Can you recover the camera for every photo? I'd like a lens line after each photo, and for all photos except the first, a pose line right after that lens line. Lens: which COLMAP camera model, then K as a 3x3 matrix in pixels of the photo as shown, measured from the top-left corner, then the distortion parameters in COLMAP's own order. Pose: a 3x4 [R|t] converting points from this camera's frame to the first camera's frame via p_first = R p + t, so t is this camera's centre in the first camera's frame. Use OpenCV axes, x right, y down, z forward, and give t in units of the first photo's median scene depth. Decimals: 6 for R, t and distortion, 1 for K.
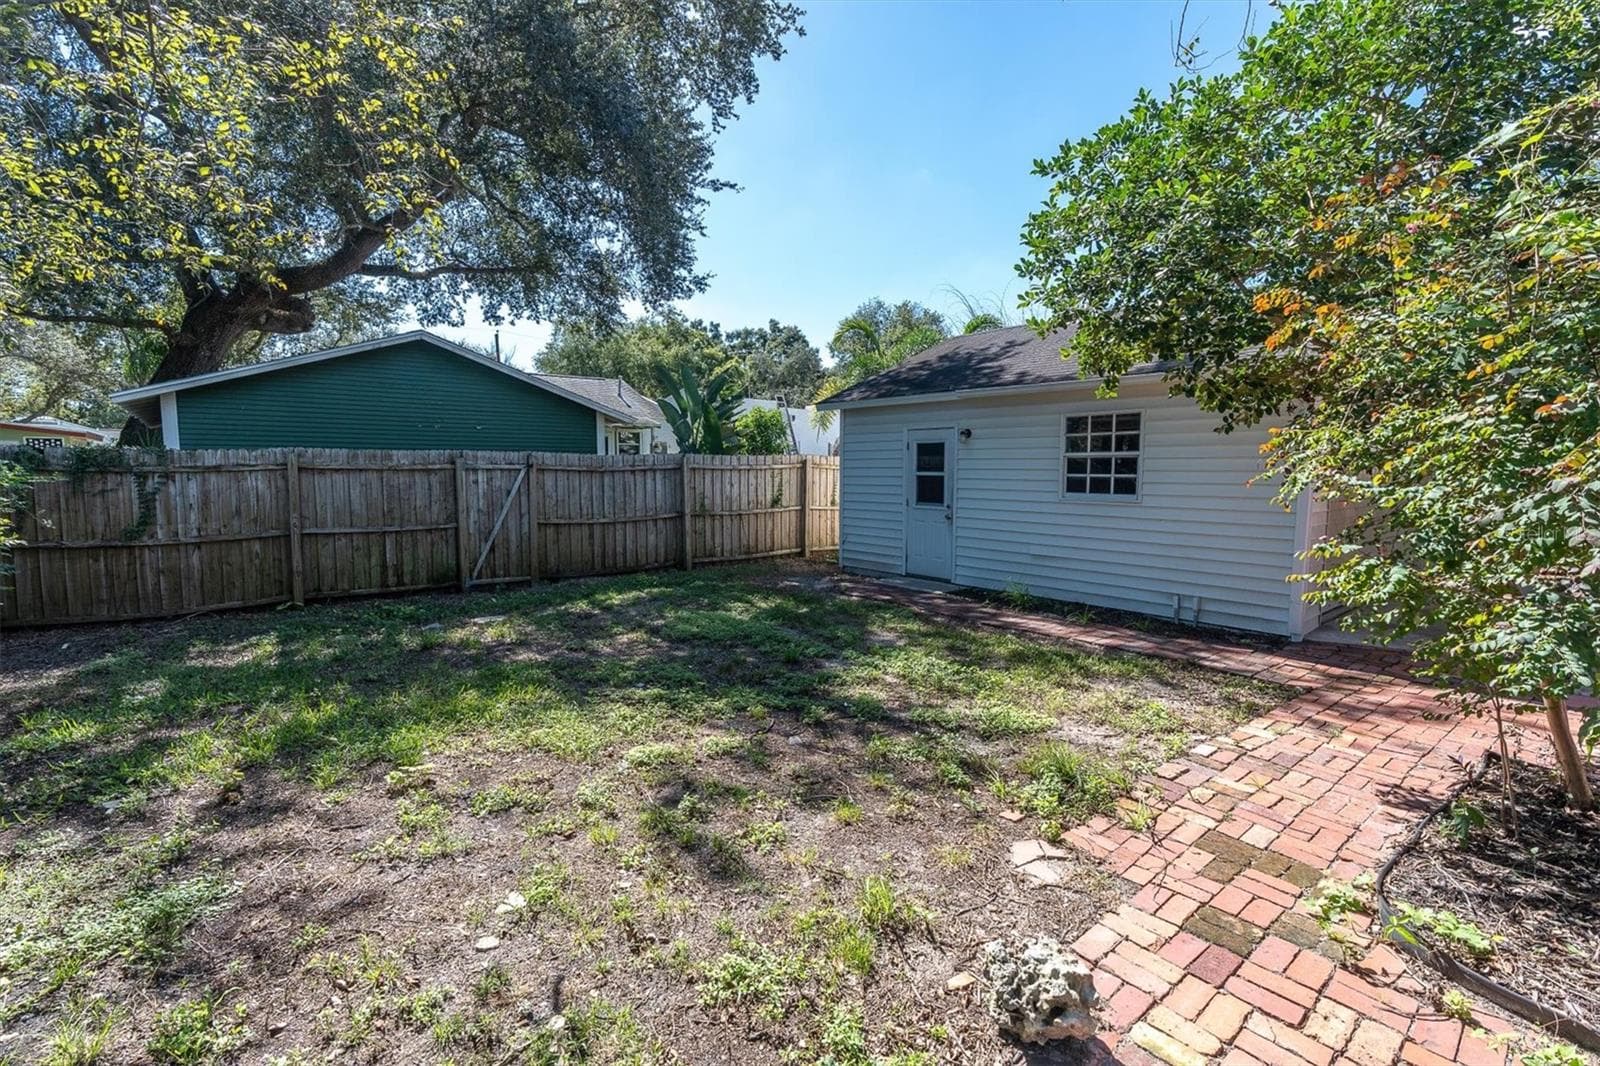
lens RADIAL K [[747.5, 0, 800.1], [0, 747.5, 544.5], [0, 0, 1]] dist [-0.003782, -0.000463]
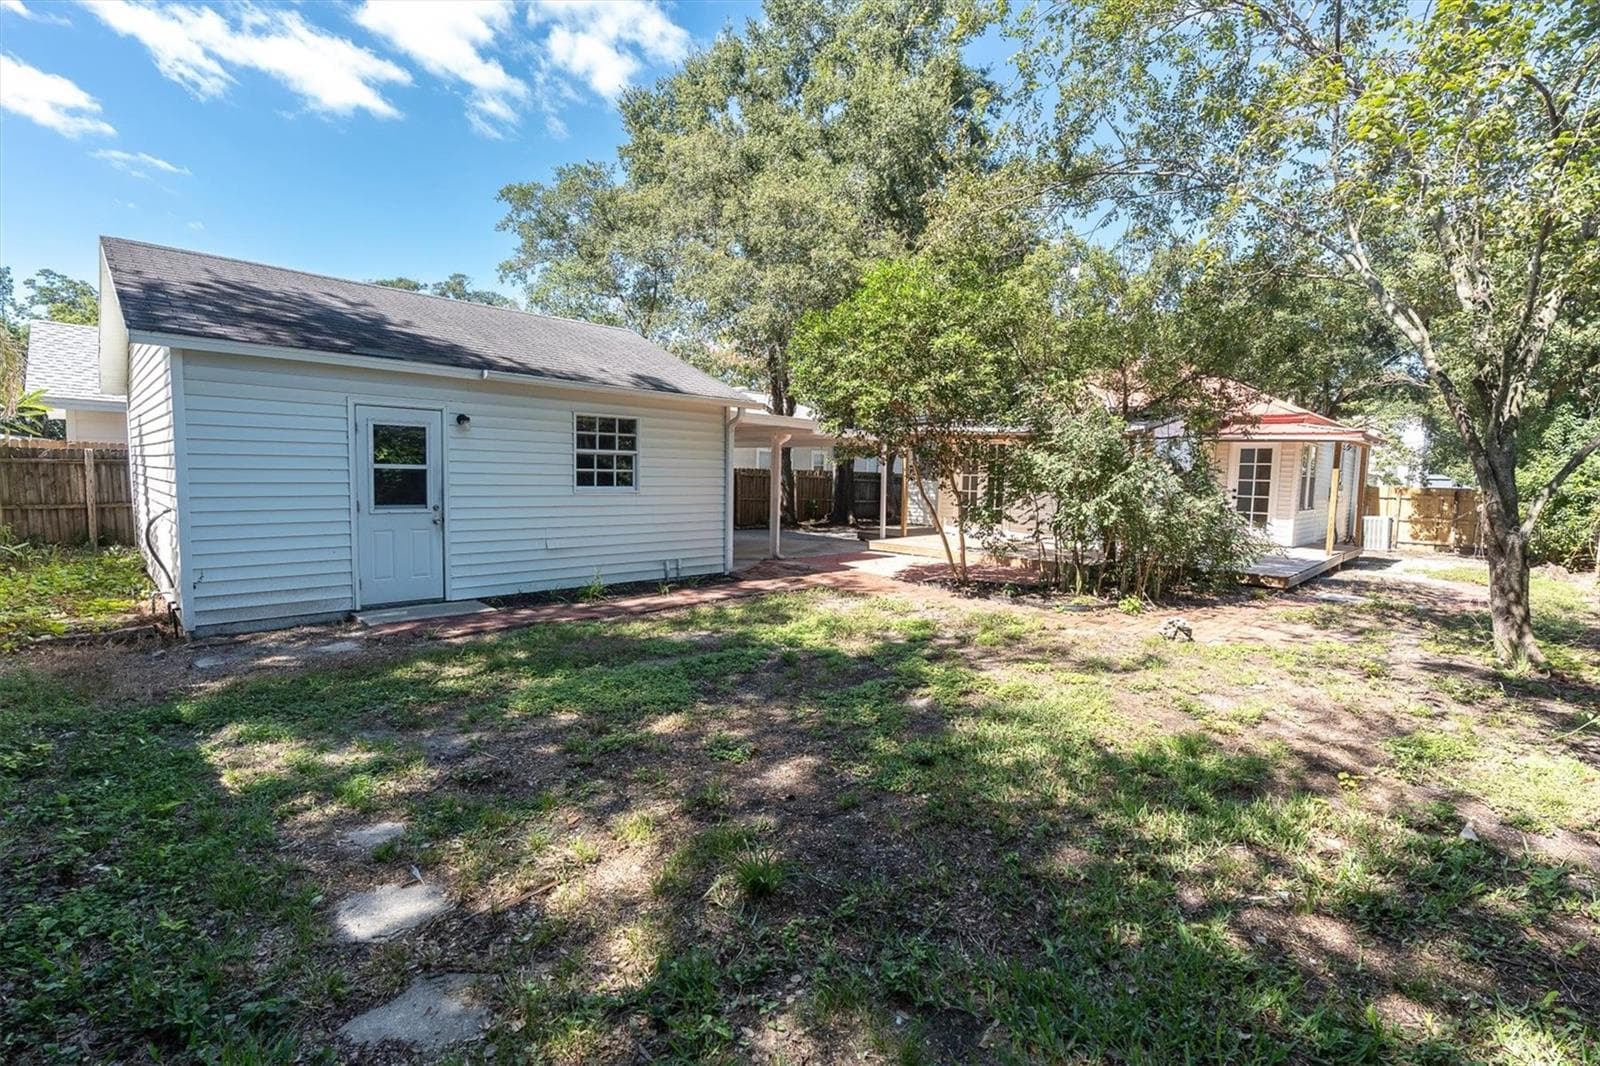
lens RADIAL K [[747.5, 0, 800.1], [0, 747.5, 544.5], [0, 0, 1]] dist [-0.003782, -0.000463]
pose [[-0.138840, -0.098407, 0.985413, -1.331083], [0.081449, 0.990545, 0.110395, -0.139770], [-0.986960, 0.095588, -0.129512, 1.475455]]
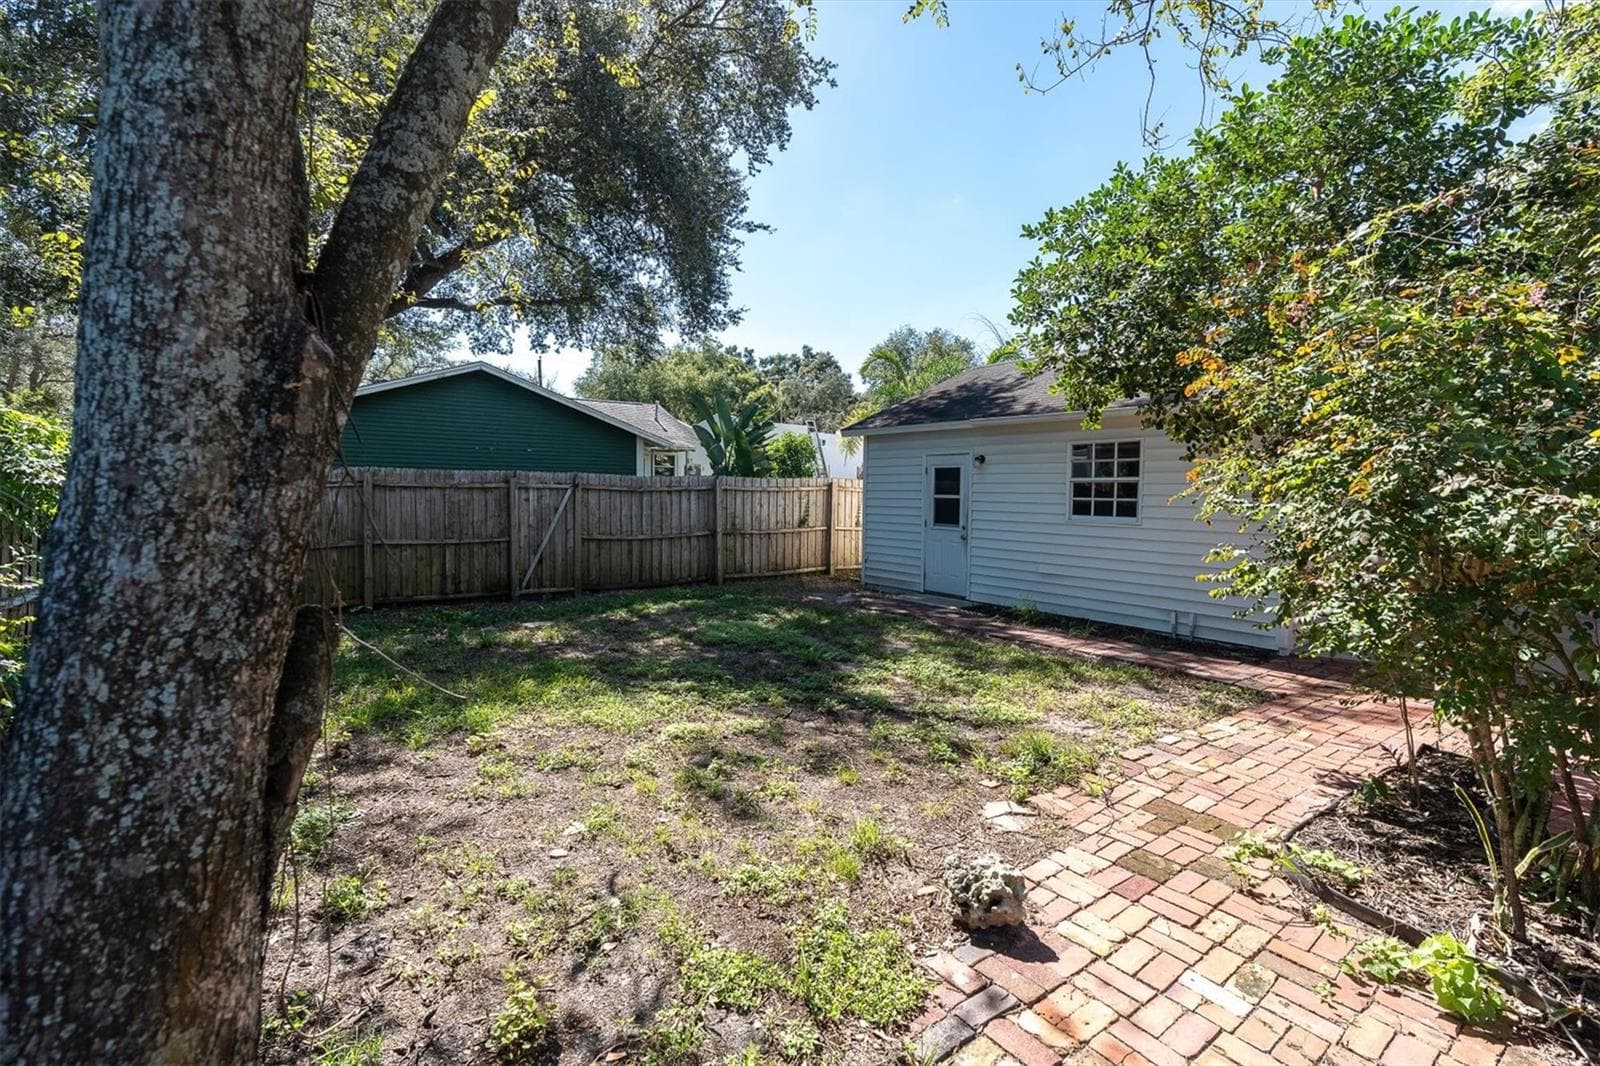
lens RADIAL K [[747.5, 0, 800.1], [0, 747.5, 544.5], [0, 0, 1]] dist [-0.003782, -0.000463]
pose [[0.999066, 0.012615, -0.041332, 0.021393], [-0.013903, 0.999423, -0.031004, 0.019608], [0.040917, 0.031550, 0.998664, -0.142877]]
